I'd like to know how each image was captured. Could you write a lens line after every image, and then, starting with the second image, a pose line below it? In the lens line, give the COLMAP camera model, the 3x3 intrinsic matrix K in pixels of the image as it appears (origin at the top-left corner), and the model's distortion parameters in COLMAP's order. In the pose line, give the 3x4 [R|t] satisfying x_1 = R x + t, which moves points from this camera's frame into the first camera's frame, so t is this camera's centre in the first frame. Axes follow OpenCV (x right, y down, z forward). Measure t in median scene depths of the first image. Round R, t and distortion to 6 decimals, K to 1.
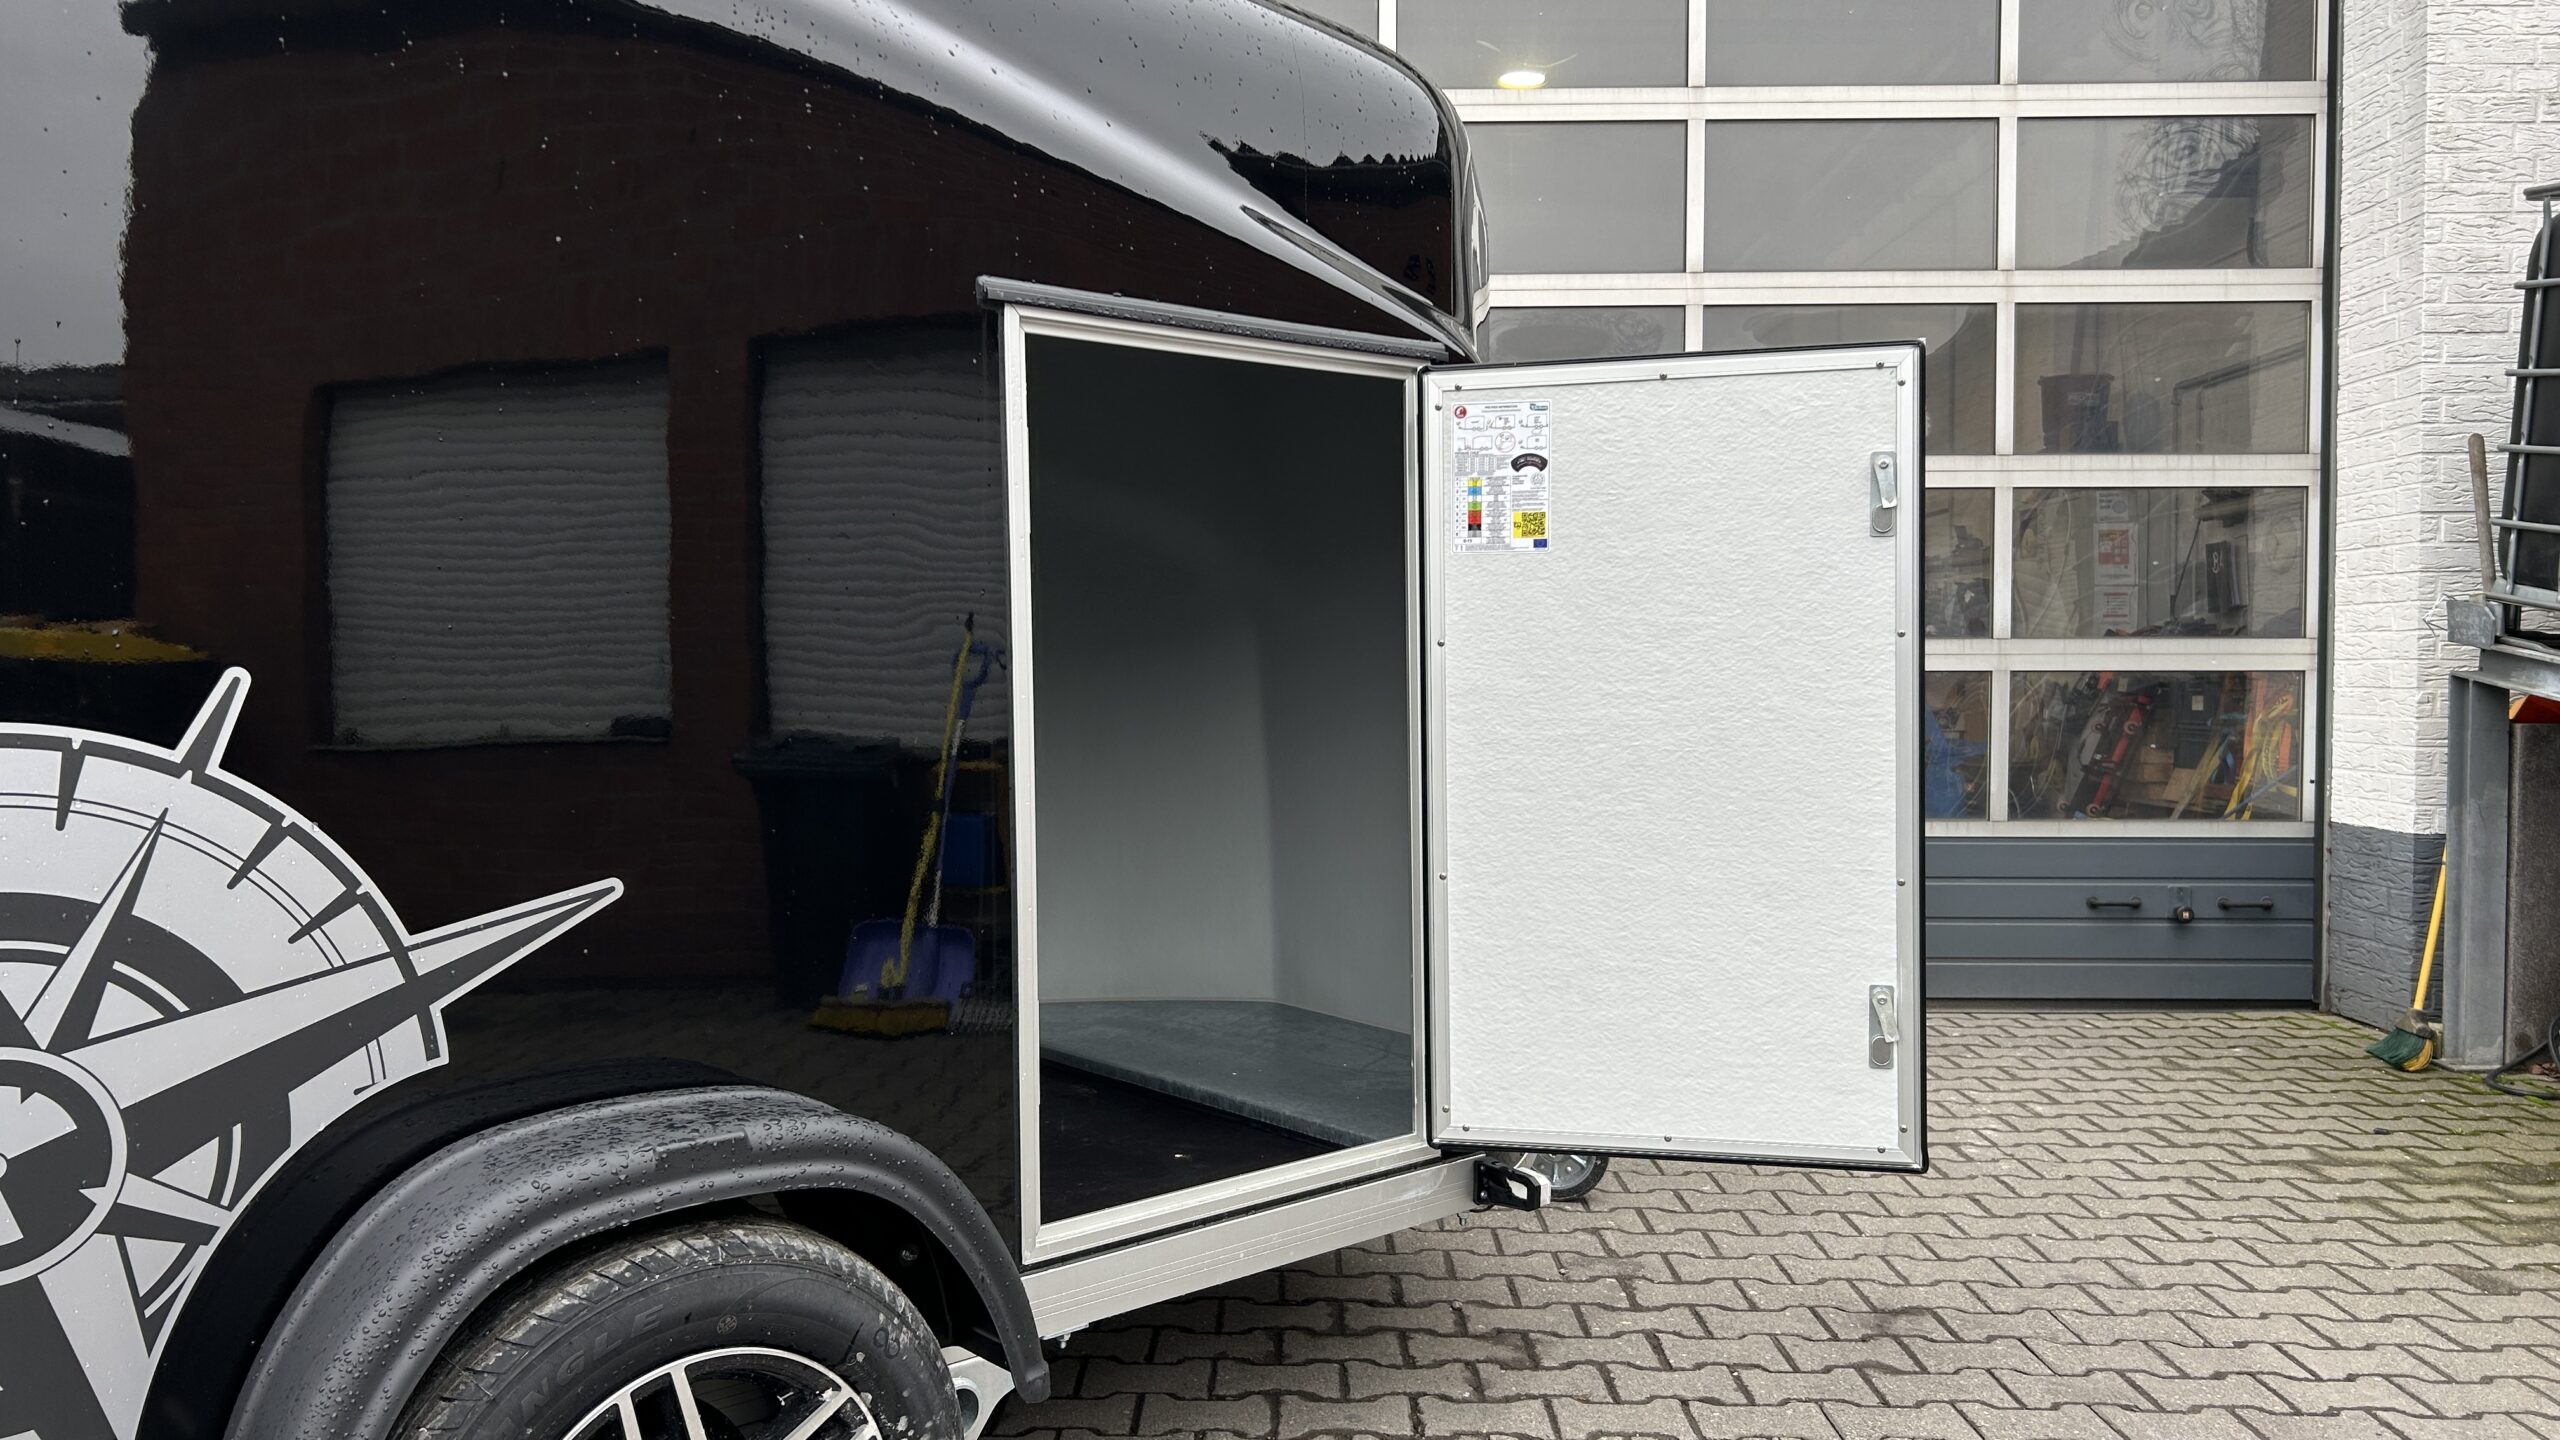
lens RADIAL K [[1921.7, 0, 1287.1], [0, 1921.7, 721.8], [0, 0, 1]] dist [0.047867, -0.046396]
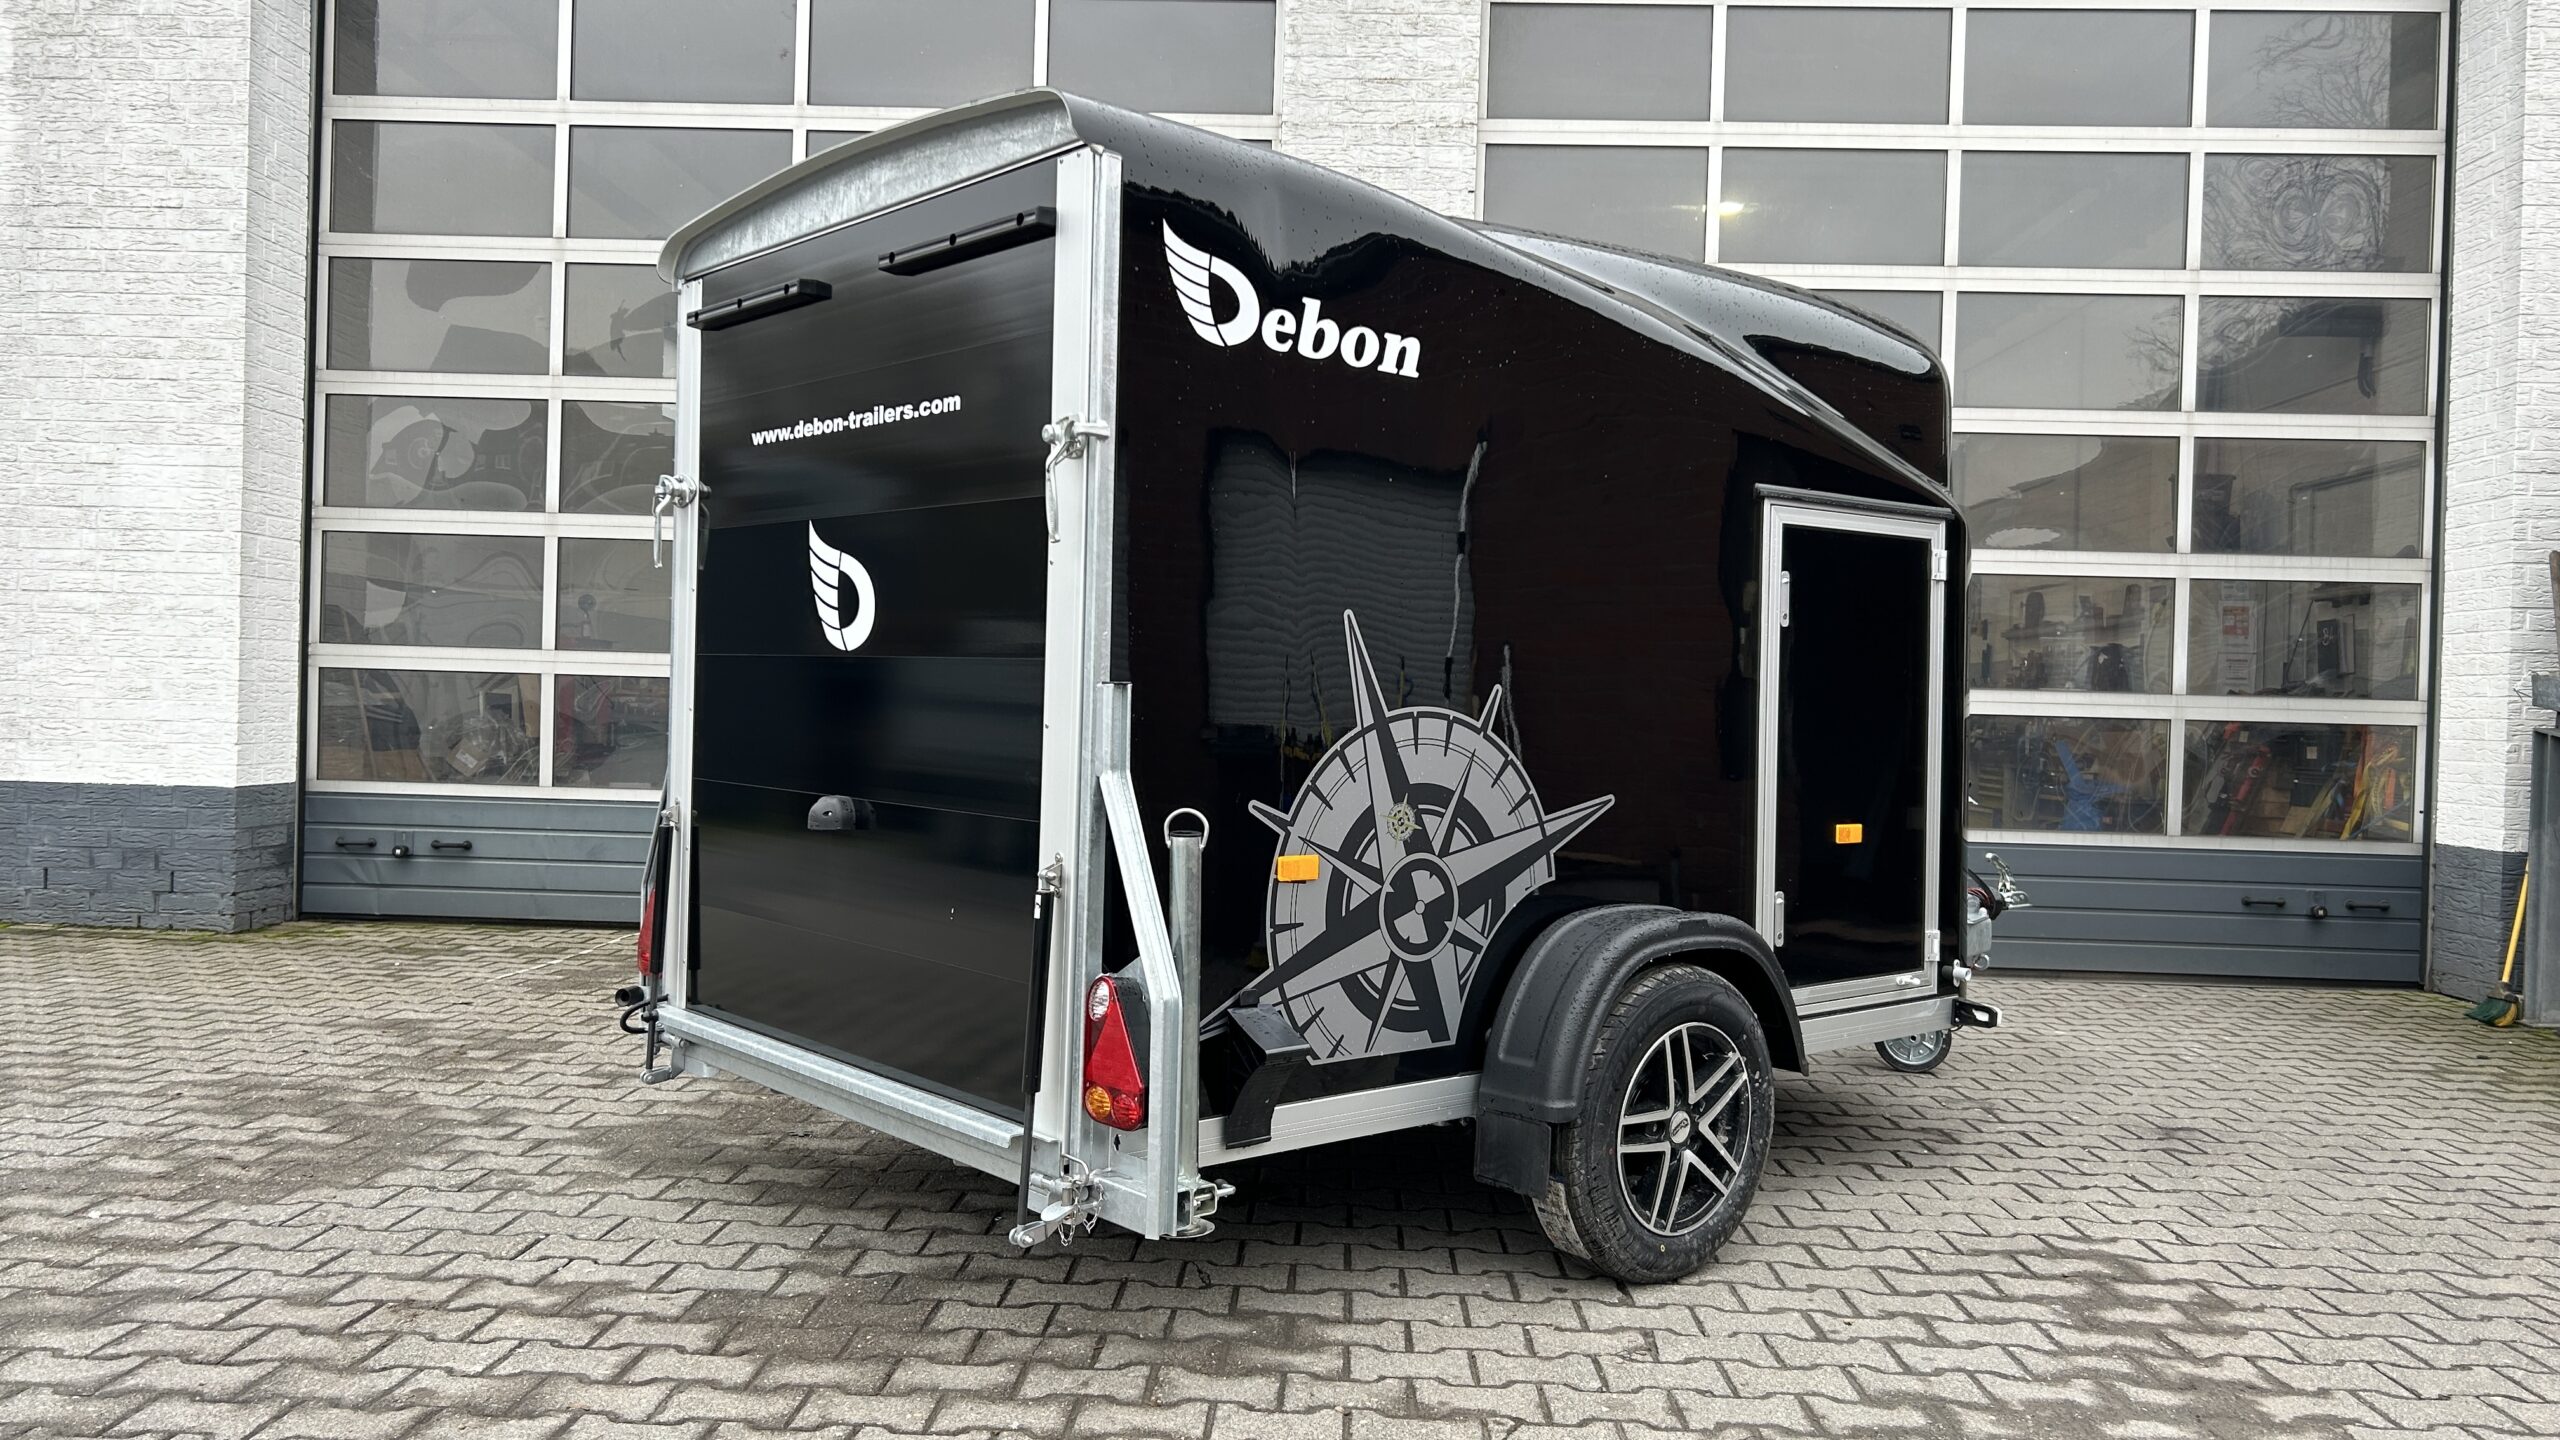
lens RADIAL K [[1908.6, 0, 1280.0], [0, 1908.6, 720.0], [0, 0, 1]] dist [0.049723, -0.052020]
pose [[0.999331, 0.026974, -0.024680, -0.228518], [-0.027483, 0.999411, -0.020557, 0.019257], [0.024111, 0.021222, 0.999484, -0.345125]]
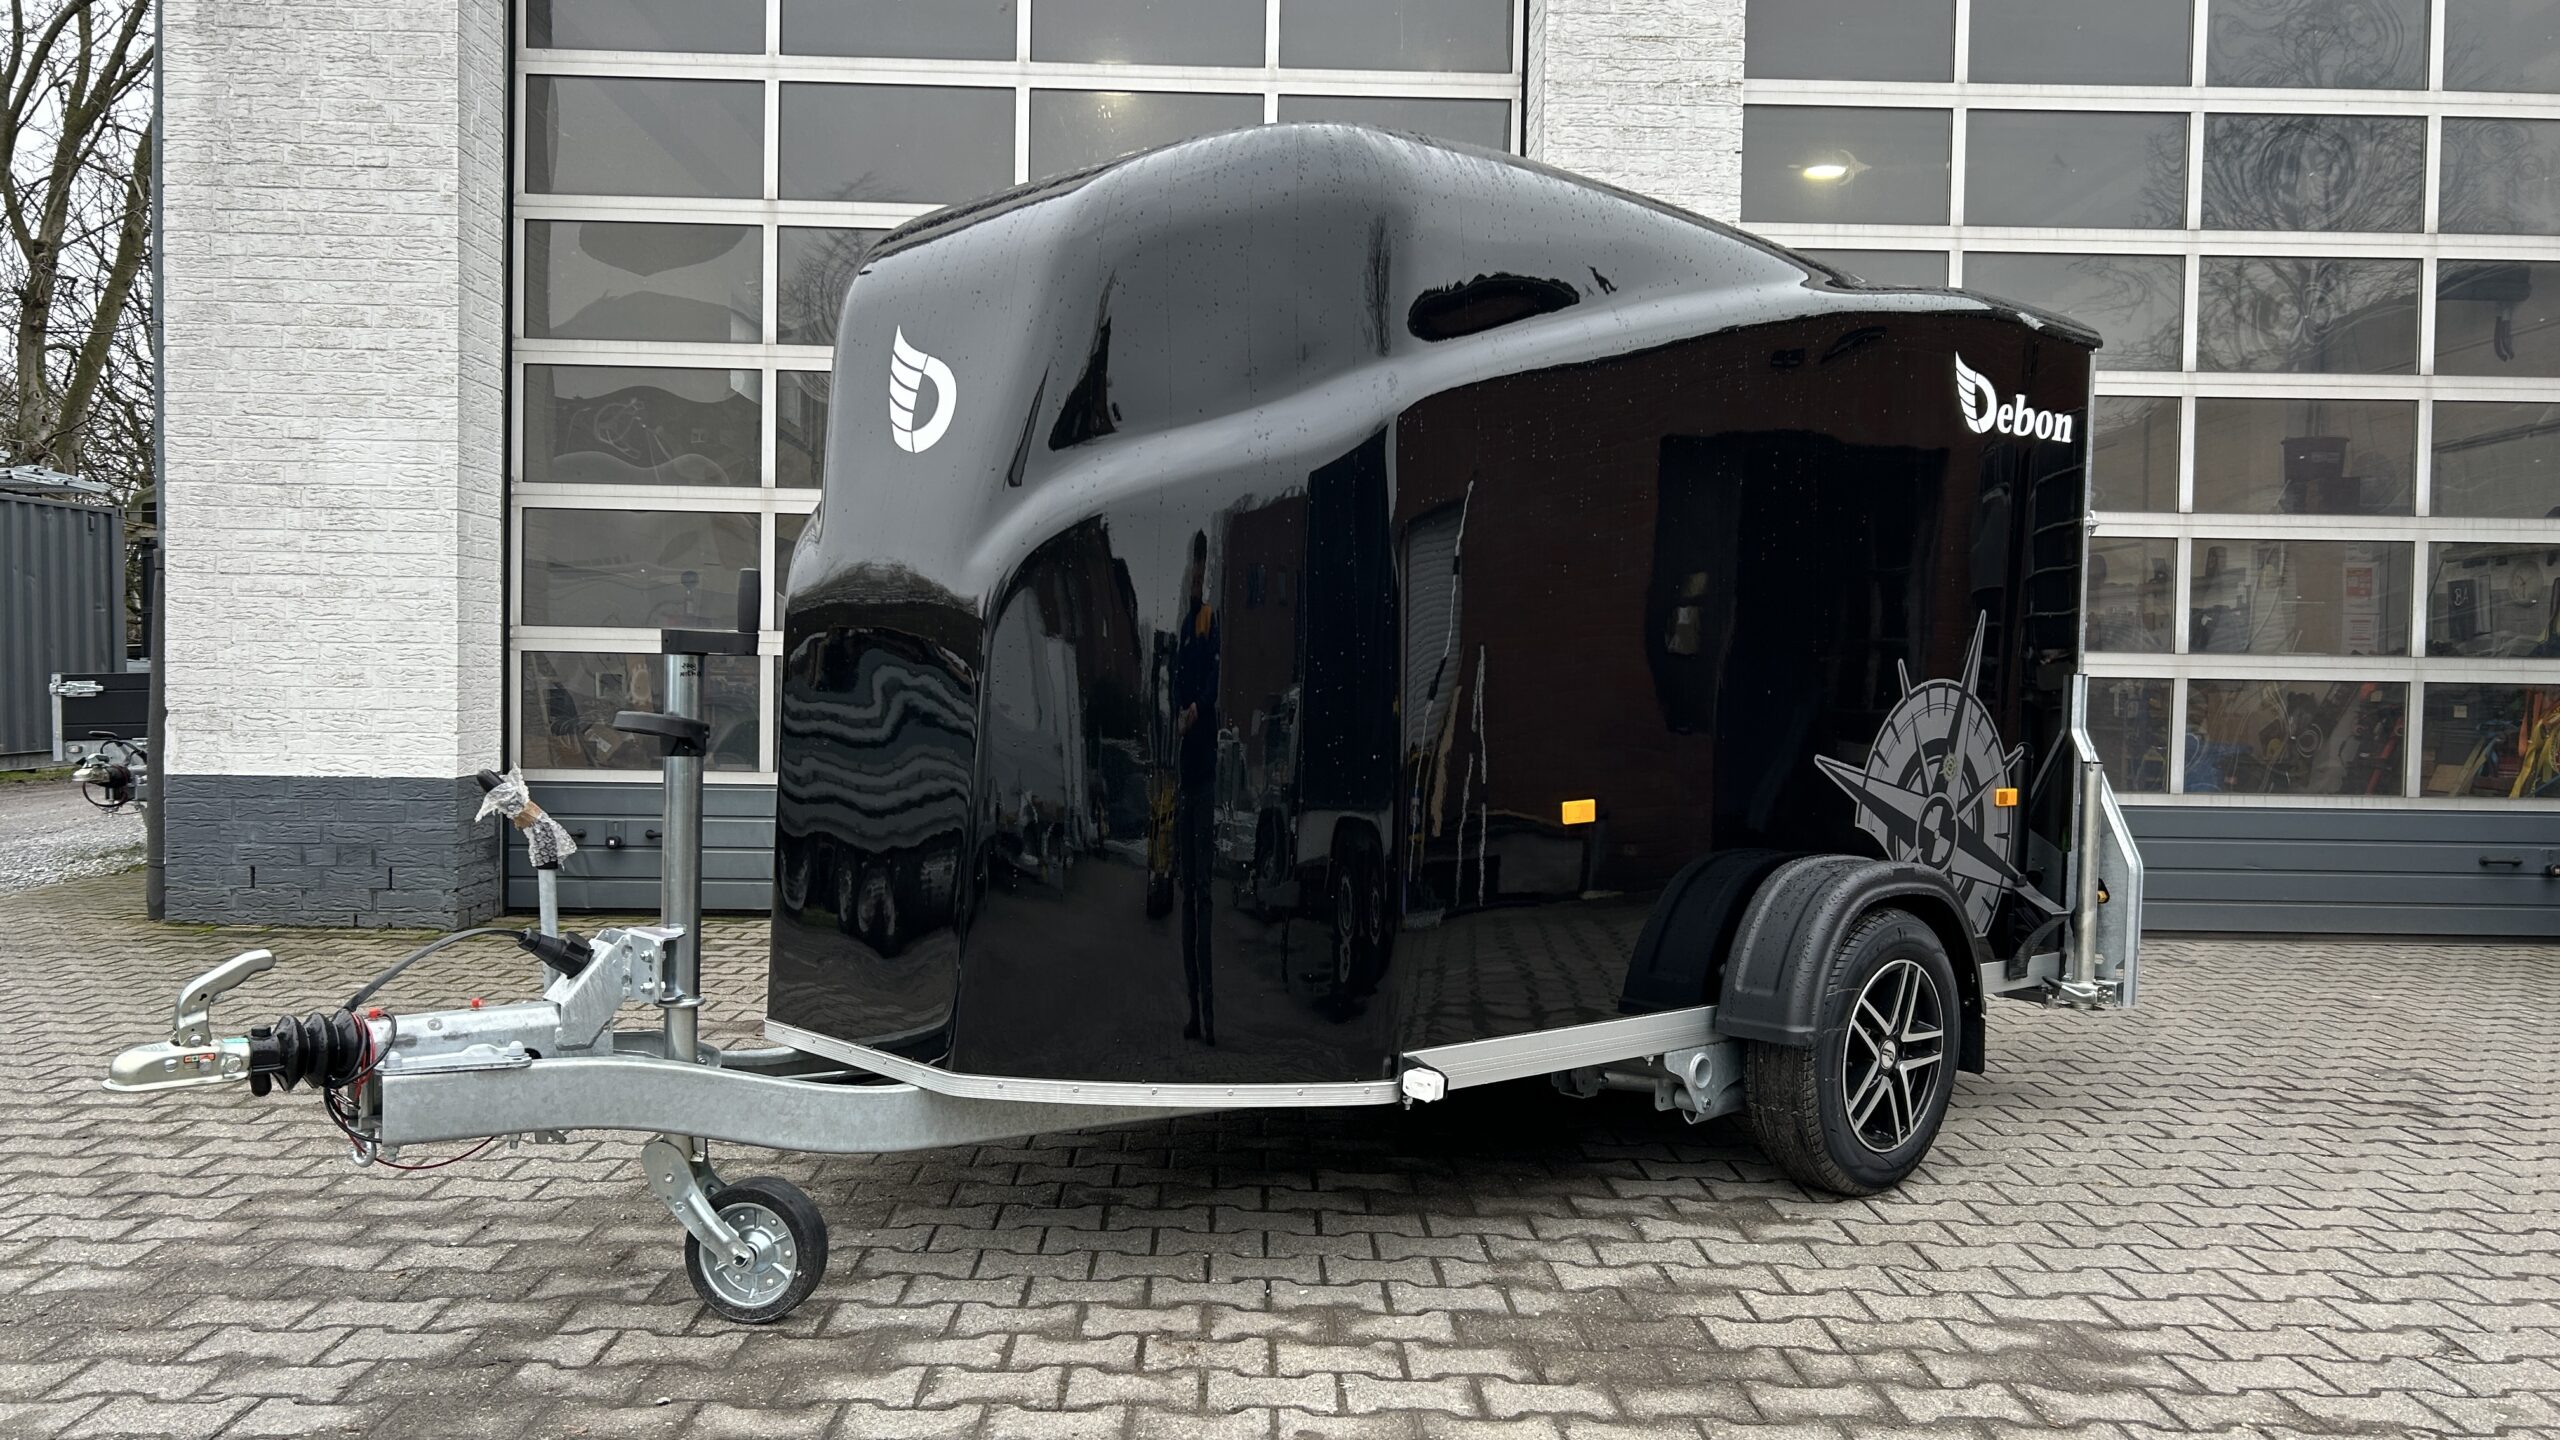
lens RADIAL K [[1908.6, 0, 1280.0], [0, 1908.6, 720.0], [0, 0, 1]] dist [0.049723, -0.052020]
pose [[0.999353, 0.014073, 0.033103, -0.502407], [-0.013956, 0.999896, -0.003763, 0.016787], [-0.033153, 0.003299, 0.999445, -0.312511]]
